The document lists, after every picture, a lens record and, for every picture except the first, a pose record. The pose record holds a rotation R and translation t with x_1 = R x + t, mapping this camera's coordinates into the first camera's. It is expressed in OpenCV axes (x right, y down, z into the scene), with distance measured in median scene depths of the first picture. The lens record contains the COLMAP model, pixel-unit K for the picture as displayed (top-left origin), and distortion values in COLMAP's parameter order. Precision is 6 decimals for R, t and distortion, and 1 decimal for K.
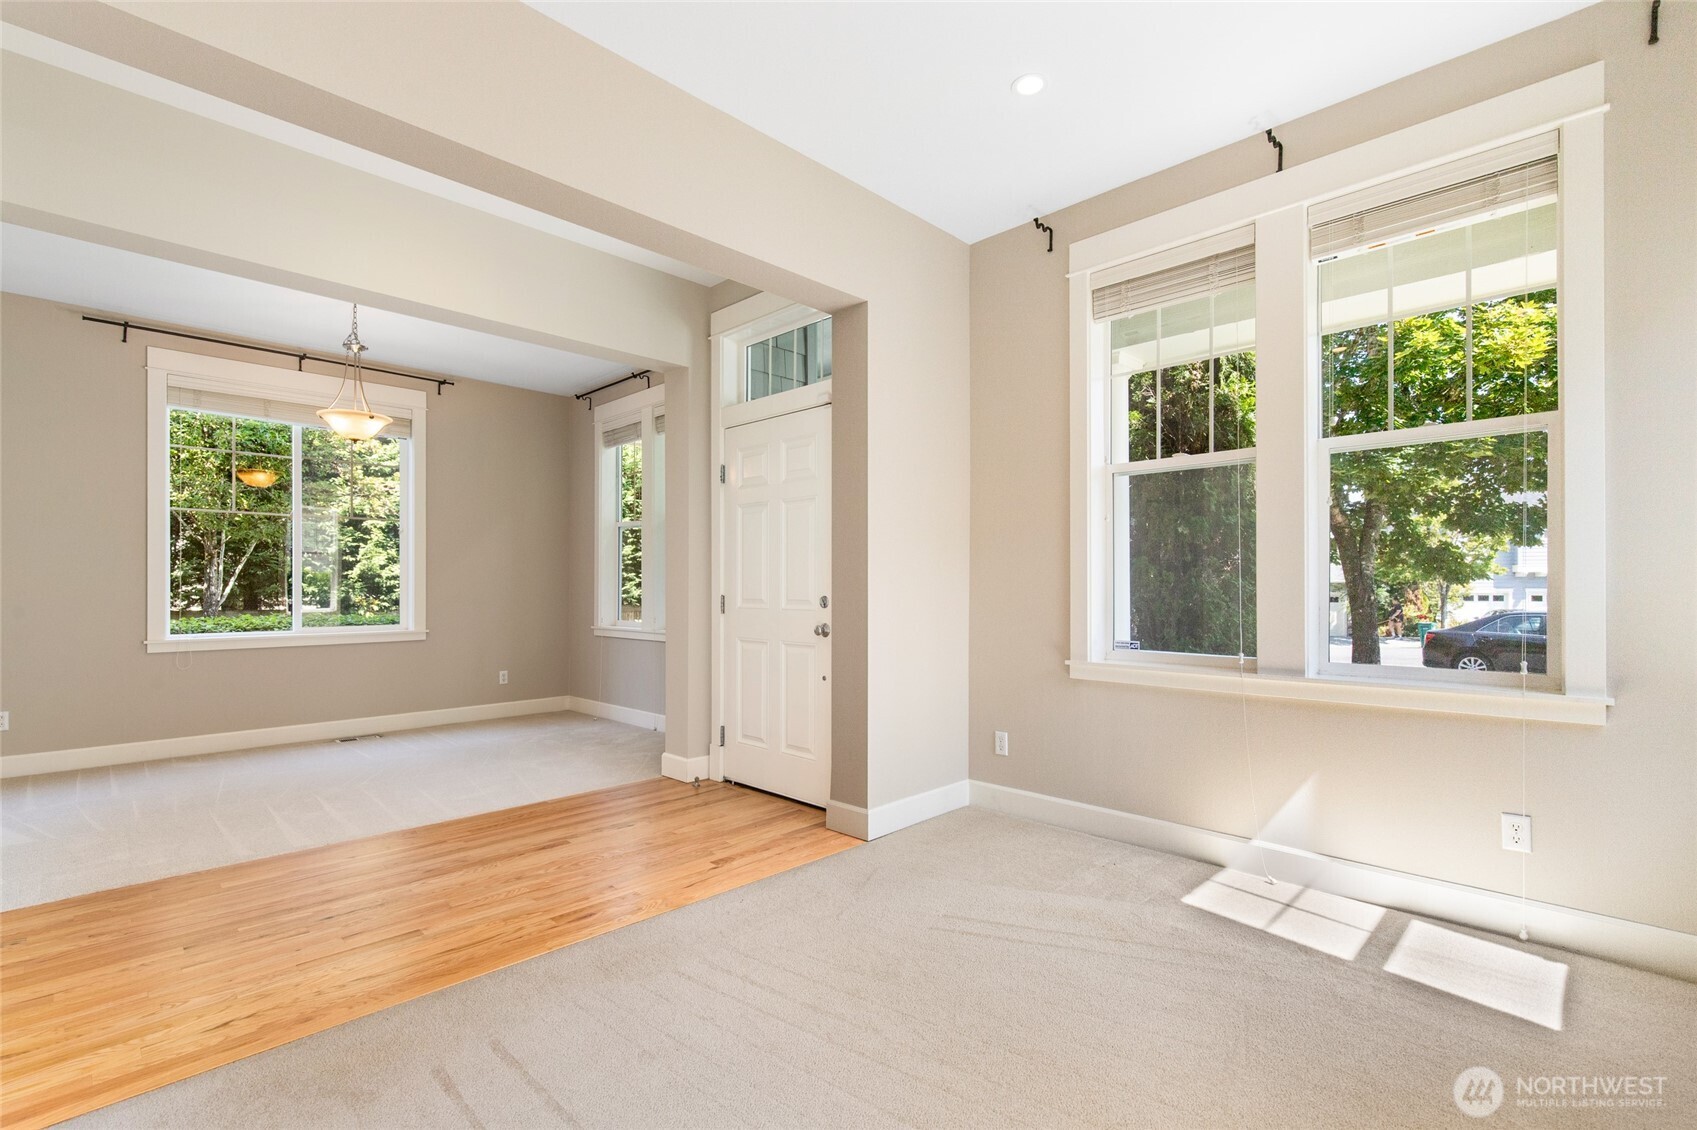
lens RADIAL K [[763.2, 0, 847.2], [0, 763.2, 585.1], [0, 0, 1]] dist [-0.000055, -0.000075]
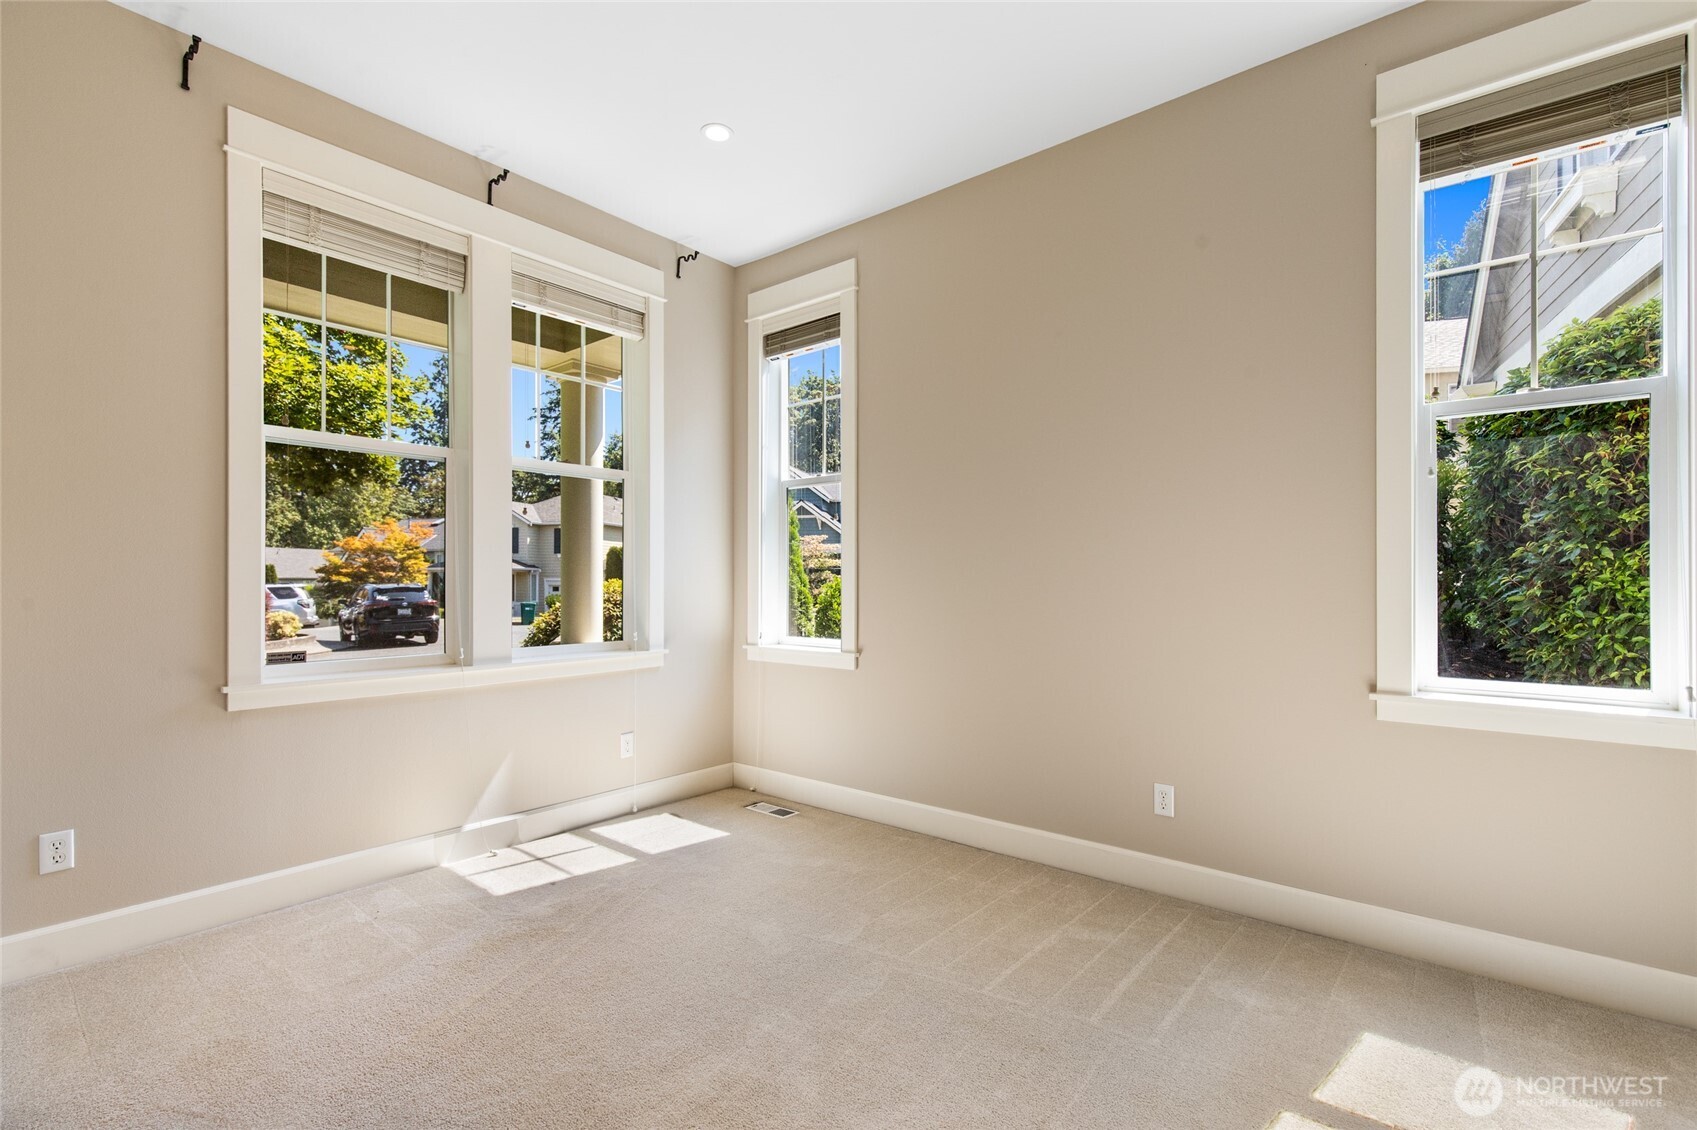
lens RADIAL K [[764.1, 0, 847.4], [0, 764.1, 572.9], [0, 0, 1]] dist [0.002240, 0.000091]
pose [[-0.090790, 0.013269, 0.995782, -0.614806], [-0.002036, 0.999907, -0.013510, 0.001322], [-0.995868, -0.003254, -0.090755, 0.632934]]
